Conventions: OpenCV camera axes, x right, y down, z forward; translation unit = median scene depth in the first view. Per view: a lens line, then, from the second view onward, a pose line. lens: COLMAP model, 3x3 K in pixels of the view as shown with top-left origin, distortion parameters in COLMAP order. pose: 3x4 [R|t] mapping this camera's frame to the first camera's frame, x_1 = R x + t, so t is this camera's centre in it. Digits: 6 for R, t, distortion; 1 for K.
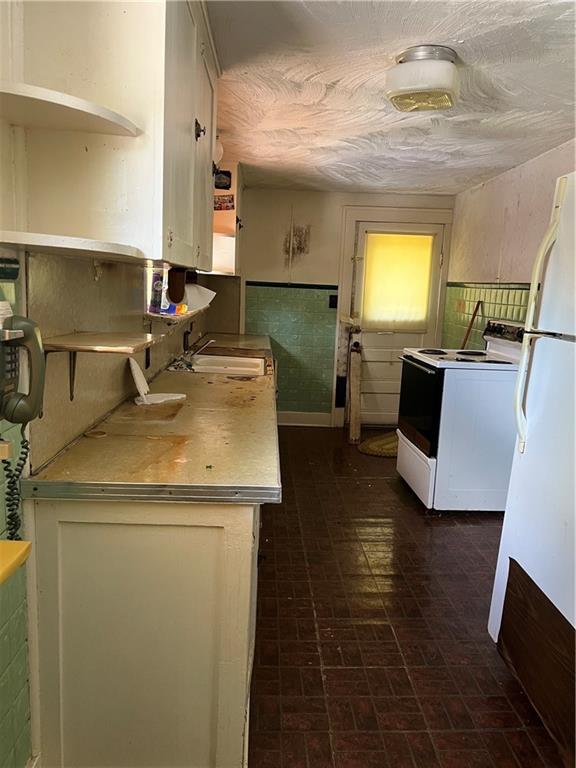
lens RADIAL K [[578.5, 0, 292.1], [0, 578.5, 390.2], [0, 0, 1]] dist [0.064268, -0.064716]
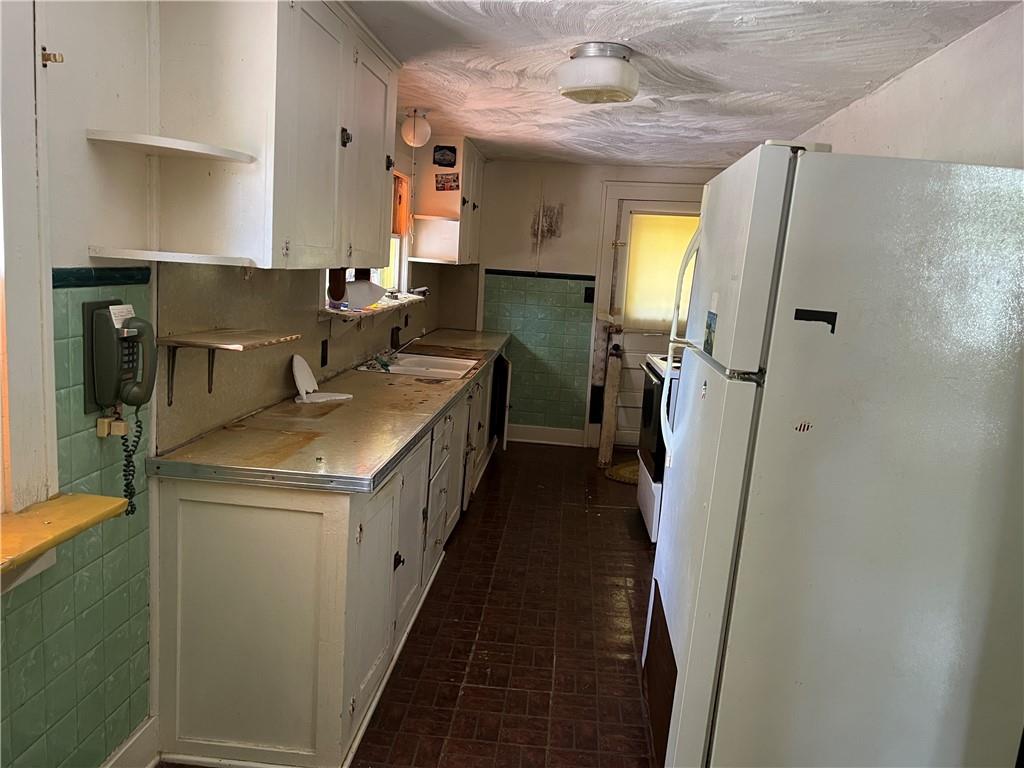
lens RADIAL K [[771.4, 0, 511.2], [0, 771.4, 382.1], [0, 0, 1]] dist [0.064268, -0.064716]
pose [[0.990831, 0.037249, -0.129870, 0.237766], [-0.040816, 0.998856, -0.024907, 0.007473], [0.128794, 0.029979, 0.991218, -0.229191]]
